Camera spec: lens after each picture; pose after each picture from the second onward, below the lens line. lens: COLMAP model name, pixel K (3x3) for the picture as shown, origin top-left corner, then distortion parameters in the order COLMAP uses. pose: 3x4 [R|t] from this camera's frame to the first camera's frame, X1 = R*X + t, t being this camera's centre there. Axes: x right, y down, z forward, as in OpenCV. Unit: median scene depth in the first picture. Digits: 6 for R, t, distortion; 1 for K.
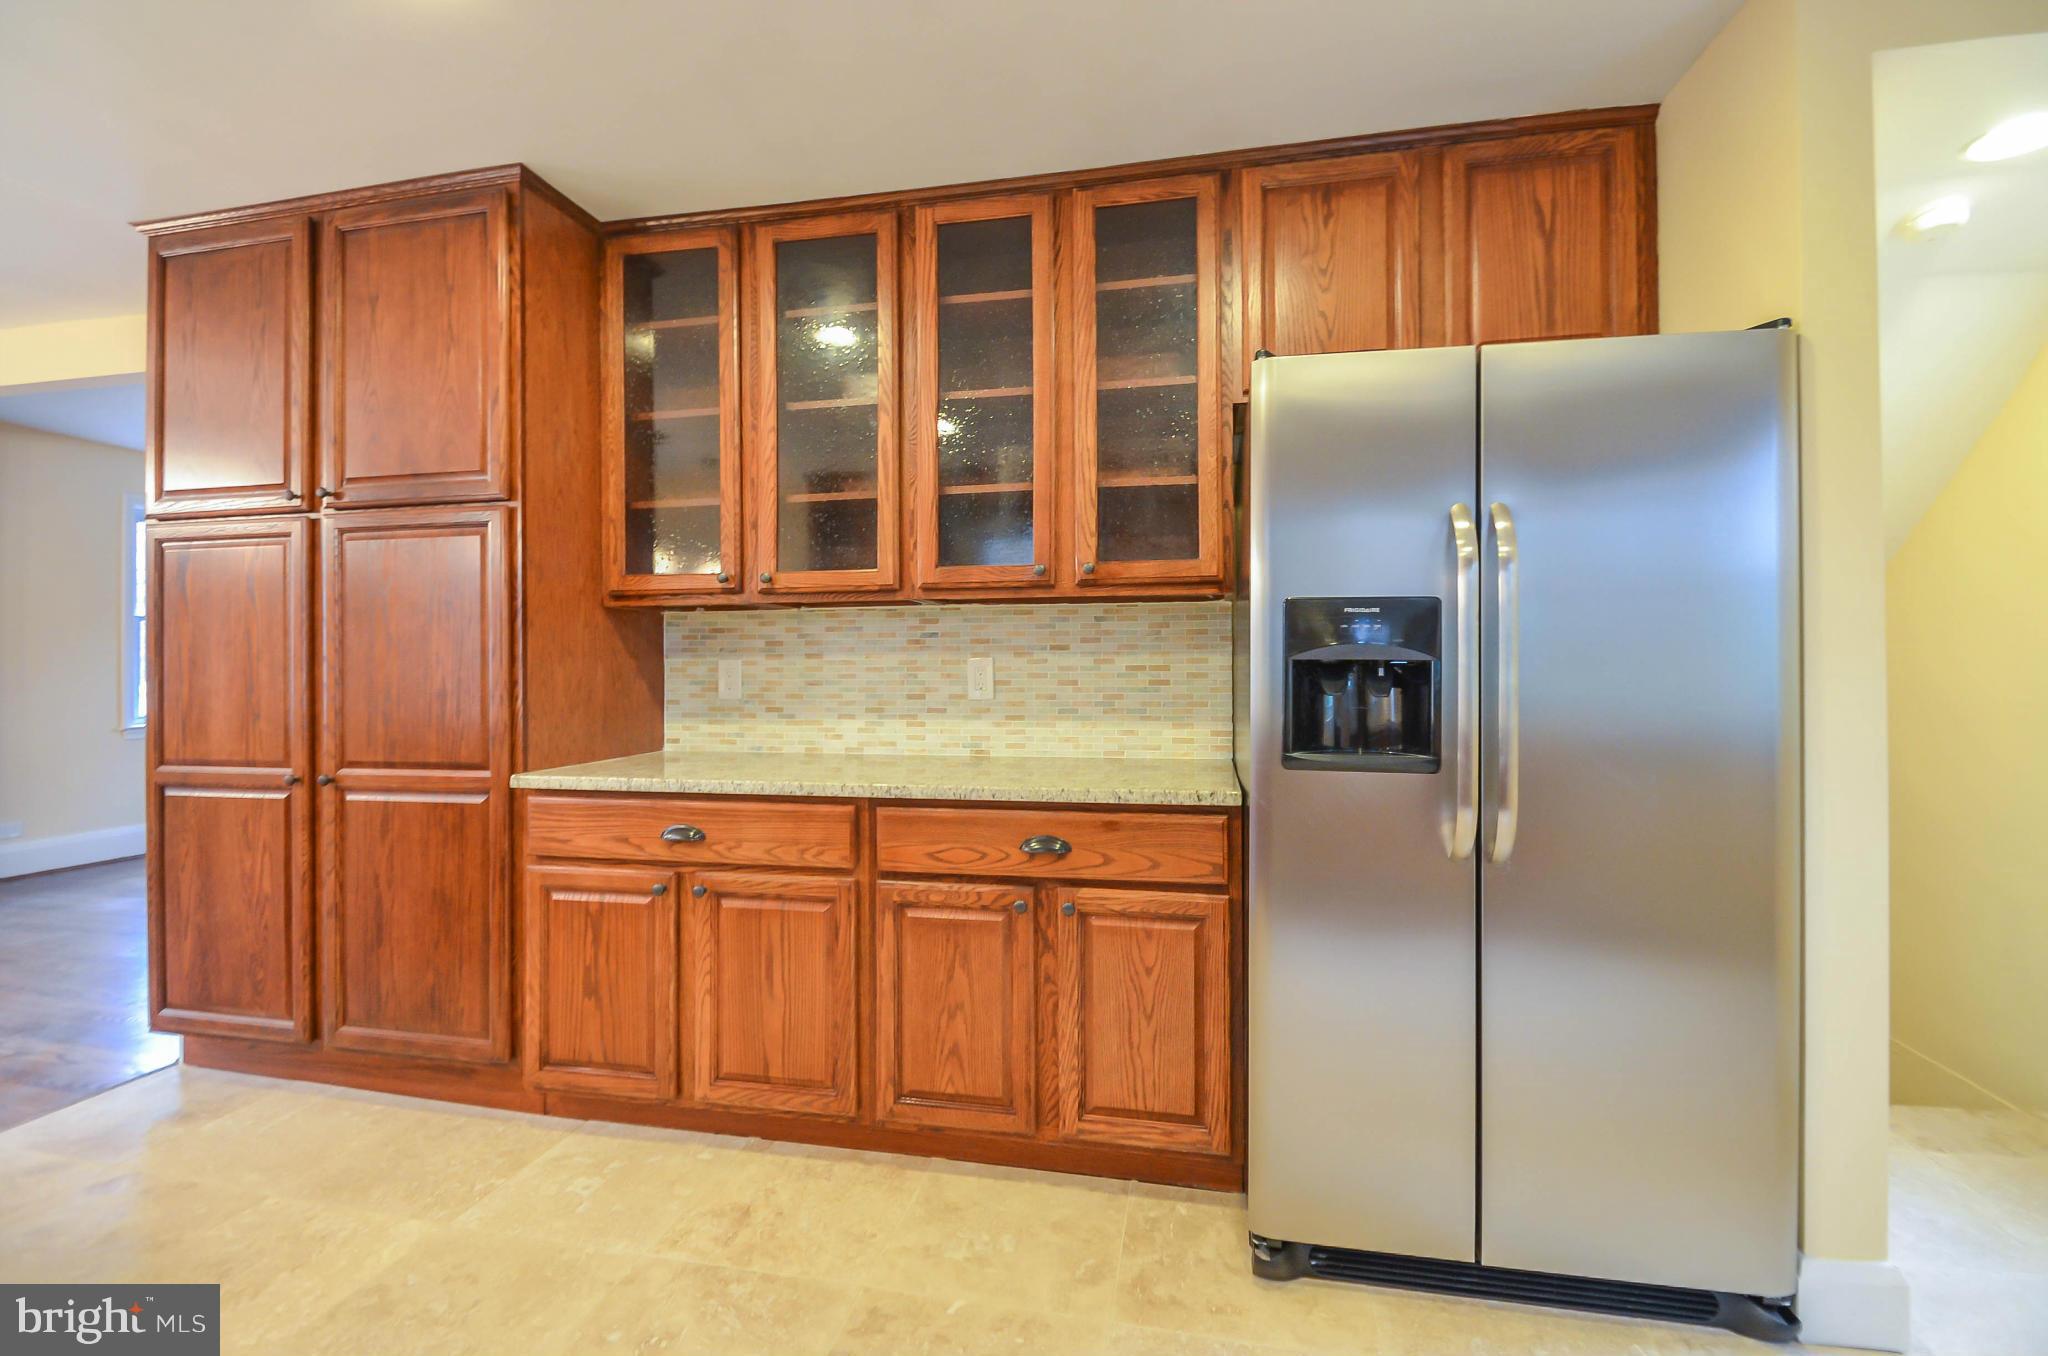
lens RADIAL K [[889.8, 0, 1023.0], [0, 889.8, 659.3], [0, 0, 1]] dist [0.020011, -0.018048]
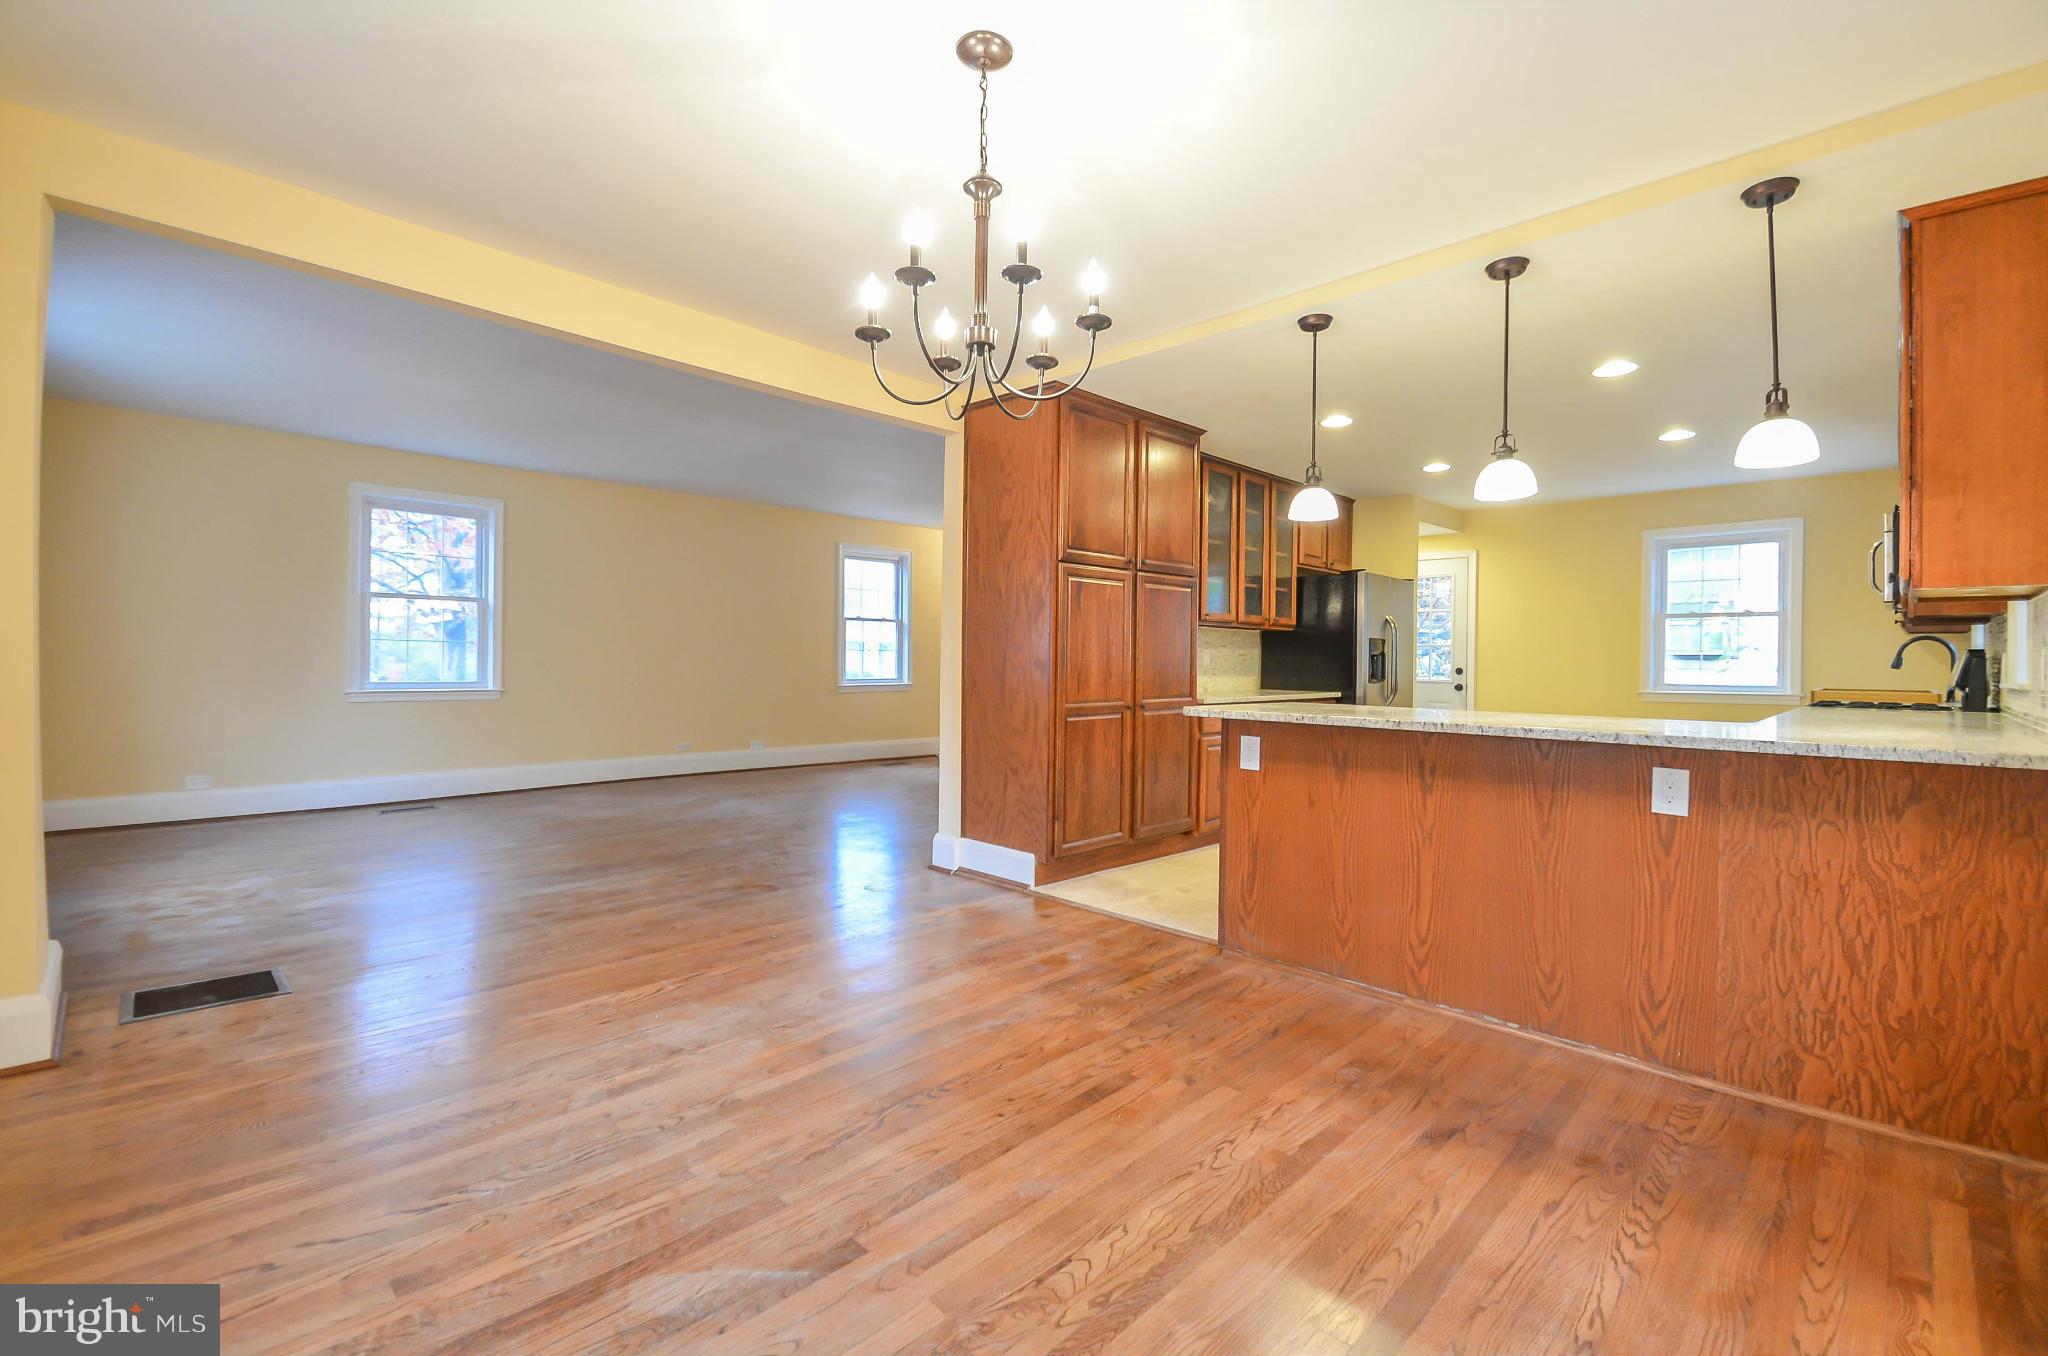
lens RADIAL K [[889.8, 0, 1023.0], [0, 889.8, 659.3], [0, 0, 1]] dist [0.020011, -0.018048]
pose [[0.544146, 0.008401, 0.838949, -2.768737], [-0.023572, 0.999708, 0.005279, 0.027748], [-0.838659, -0.022648, 0.544185, 0.144111]]
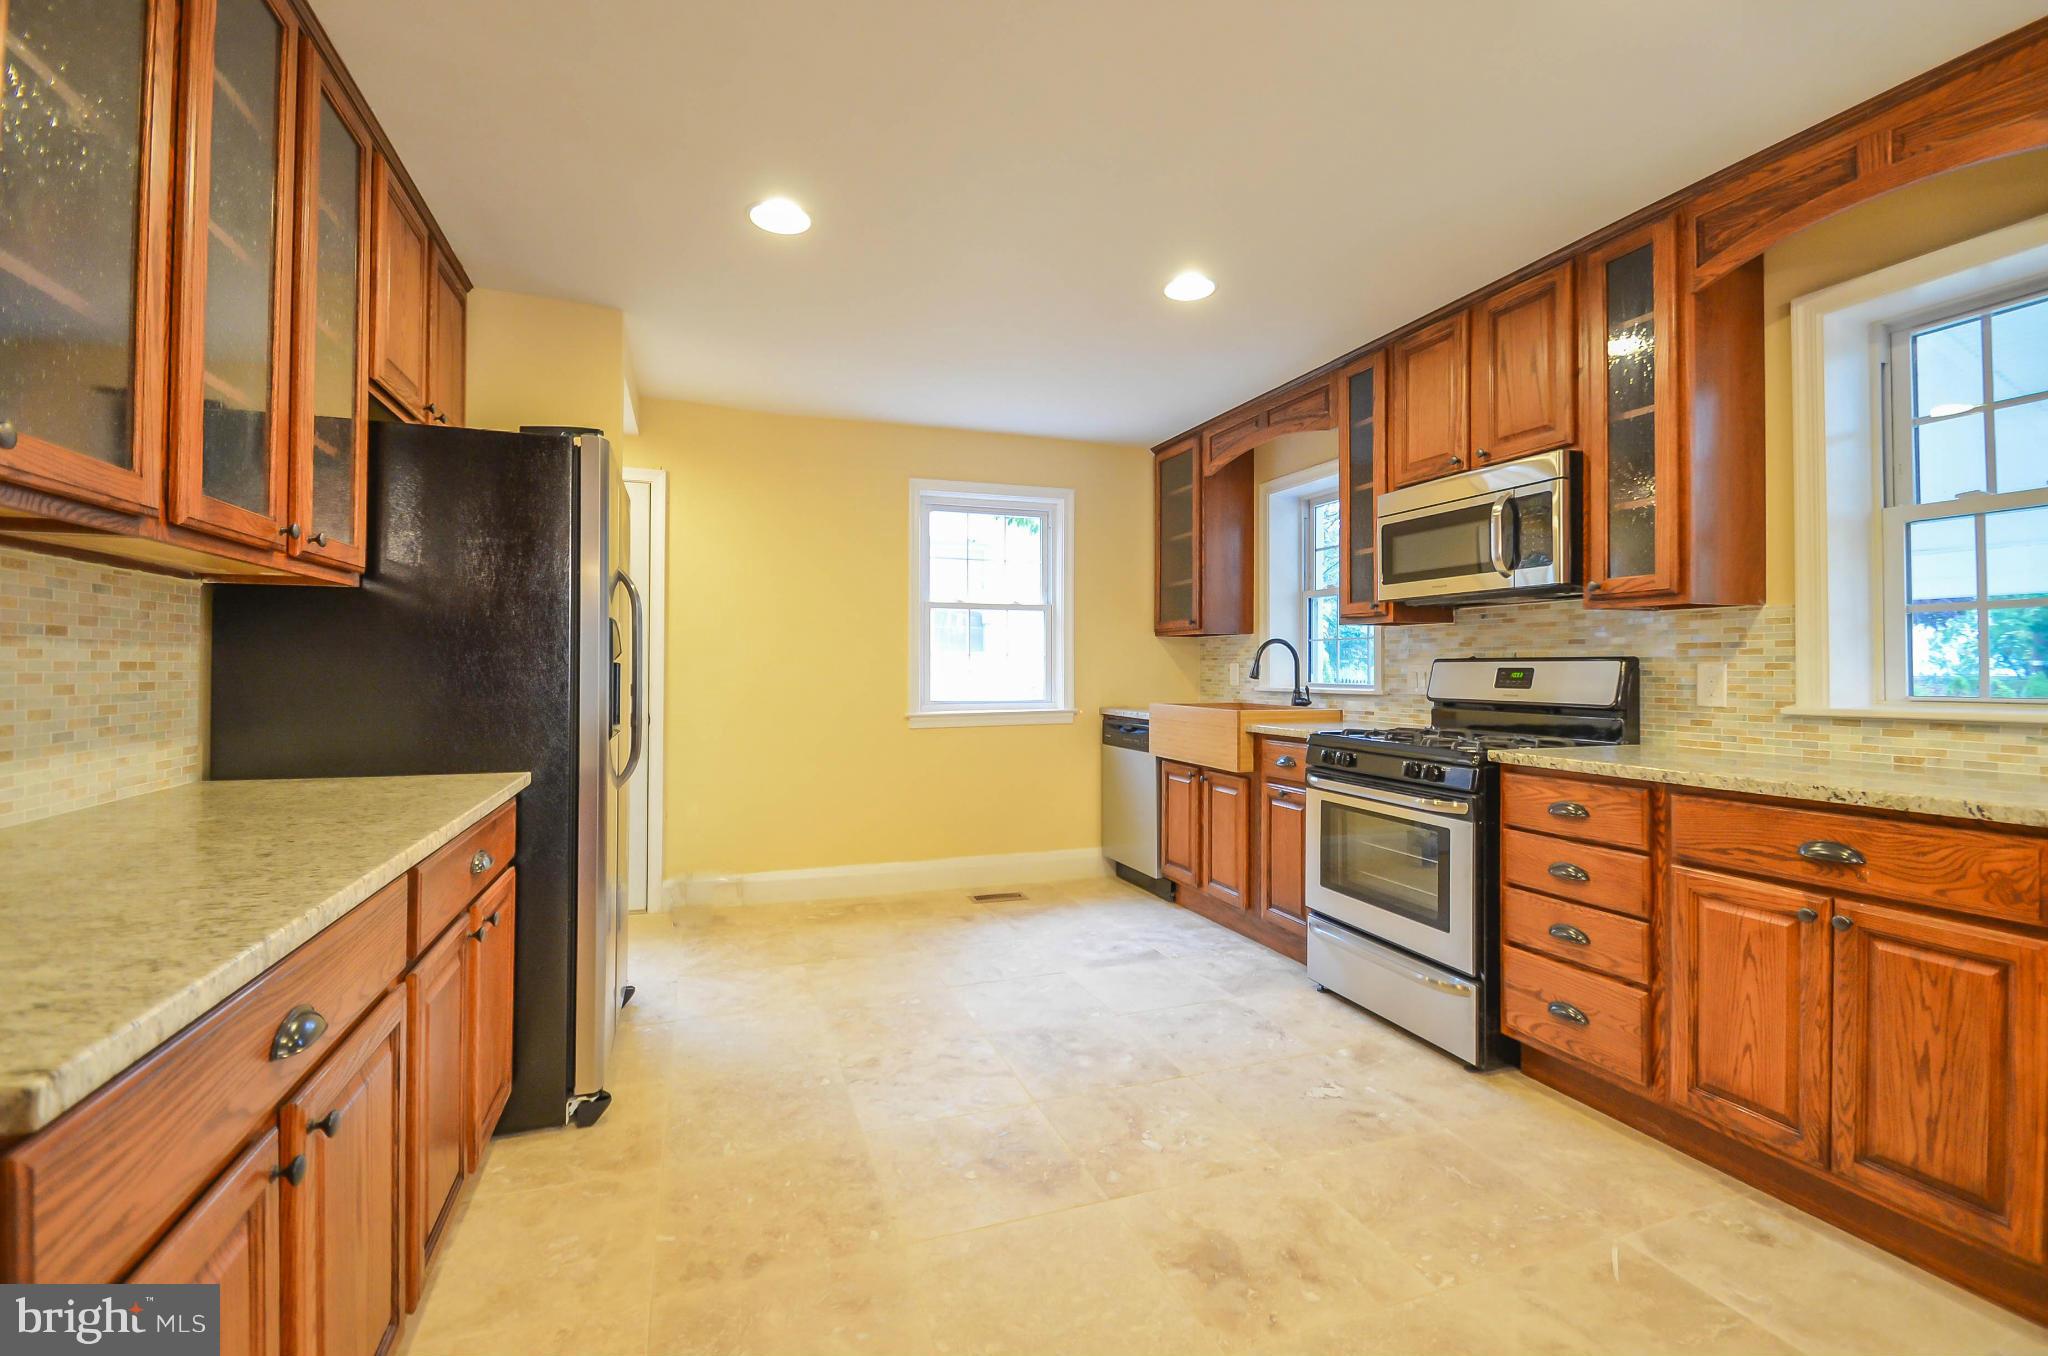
lens RADIAL K [[889.8, 0, 1023.0], [0, 889.8, 659.3], [0, 0, 1]] dist [0.020011, -0.018048]
pose [[-0.518093, 0.008650, 0.855281, -0.941391], [-0.012365, 0.999769, -0.017602, 0.010128], [-0.855235, -0.019695, -0.517866, 0.897721]]
